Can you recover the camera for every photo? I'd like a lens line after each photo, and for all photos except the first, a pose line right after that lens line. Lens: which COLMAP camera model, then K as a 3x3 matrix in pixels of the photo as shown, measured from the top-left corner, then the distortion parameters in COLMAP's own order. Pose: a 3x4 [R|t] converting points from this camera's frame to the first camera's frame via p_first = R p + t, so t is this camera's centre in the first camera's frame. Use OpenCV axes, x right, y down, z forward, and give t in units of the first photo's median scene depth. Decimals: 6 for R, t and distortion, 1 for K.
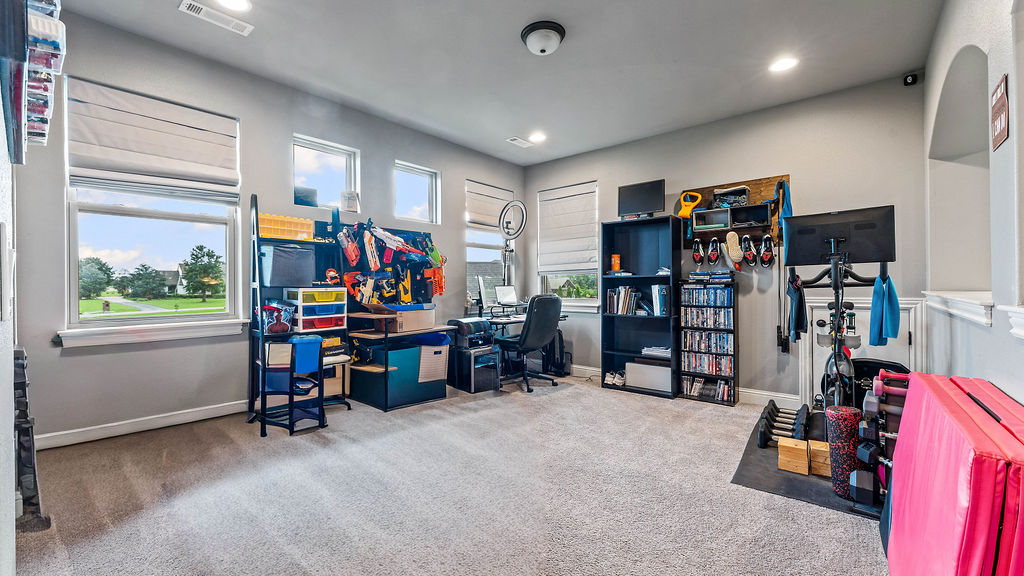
lens RADIAL K [[412.0, 0, 499.5], [0, 412.0, 283.3], [0, 0, 1]] dist [-0.000071, -0.000035]
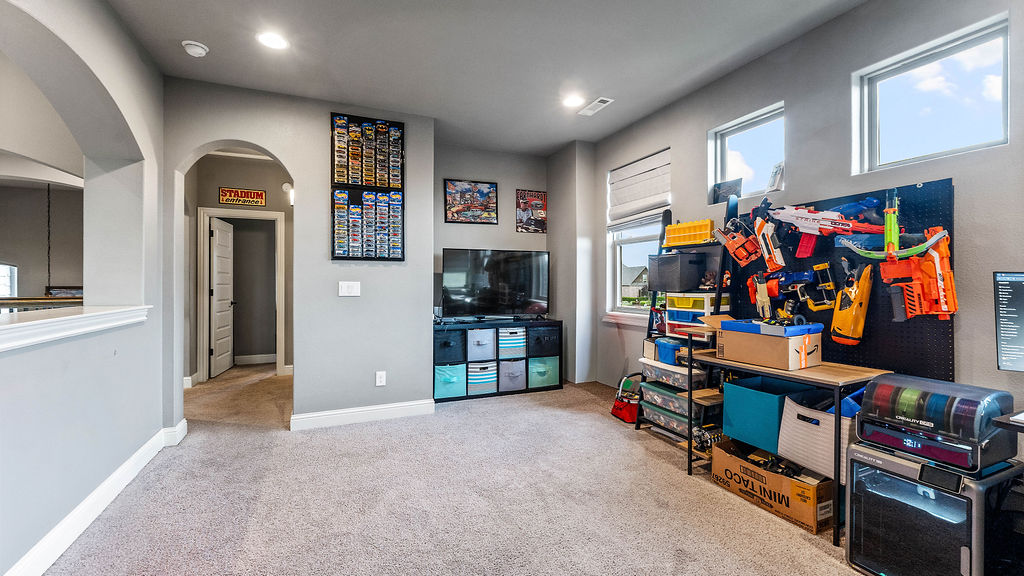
lens RADIAL K [[411.5, 0, 509.7], [0, 411.5, 286.2], [0, 0, 1]] dist [-0.002882, -0.000308]
pose [[-0.423625, 0.015091, -0.905712, 0.543992], [0.007380, 0.999886, 0.013209, -0.018552], [0.905808, -0.001089, -0.423688, 0.941539]]
